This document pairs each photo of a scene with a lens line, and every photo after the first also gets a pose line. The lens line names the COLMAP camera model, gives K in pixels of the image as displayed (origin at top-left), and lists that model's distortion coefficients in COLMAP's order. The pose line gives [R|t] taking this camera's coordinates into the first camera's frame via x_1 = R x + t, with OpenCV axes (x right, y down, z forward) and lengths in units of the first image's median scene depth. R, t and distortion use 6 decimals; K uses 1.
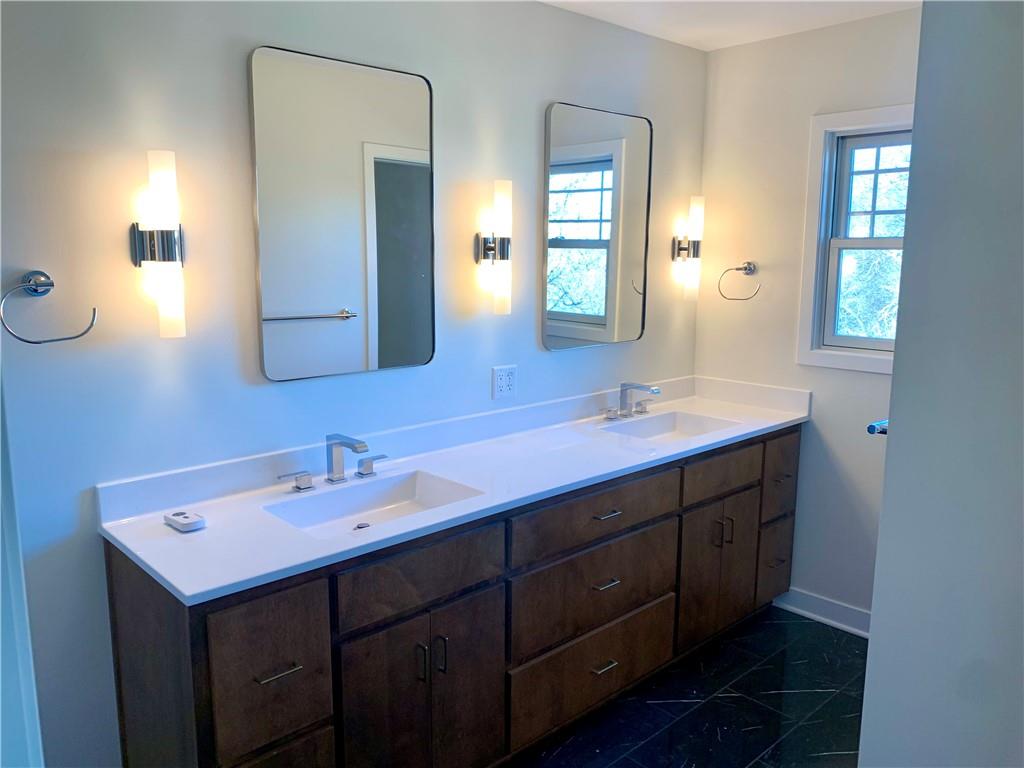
lens RADIAL K [[815.8, 0, 513.9], [0, 815.8, 425.7], [0, 0, 1]] dist [0.248074, -0.370966]
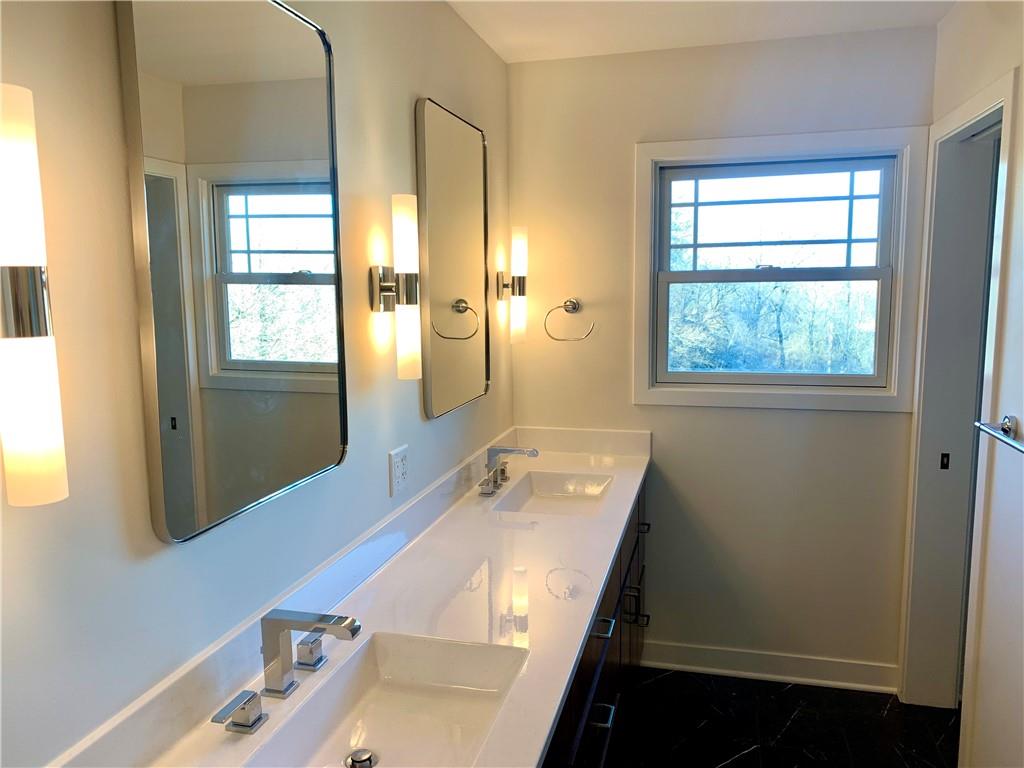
lens RADIAL K [[815.8, 0, 513.9], [0, 815.8, 425.7], [0, 0, 1]] dist [0.248074, -0.370966]
pose [[0.825134, -0.118030, 0.552469, -0.311279], [0.140530, 0.990075, 0.001633, -0.076280], [-0.547179, 0.076291, 0.833532, 0.326203]]
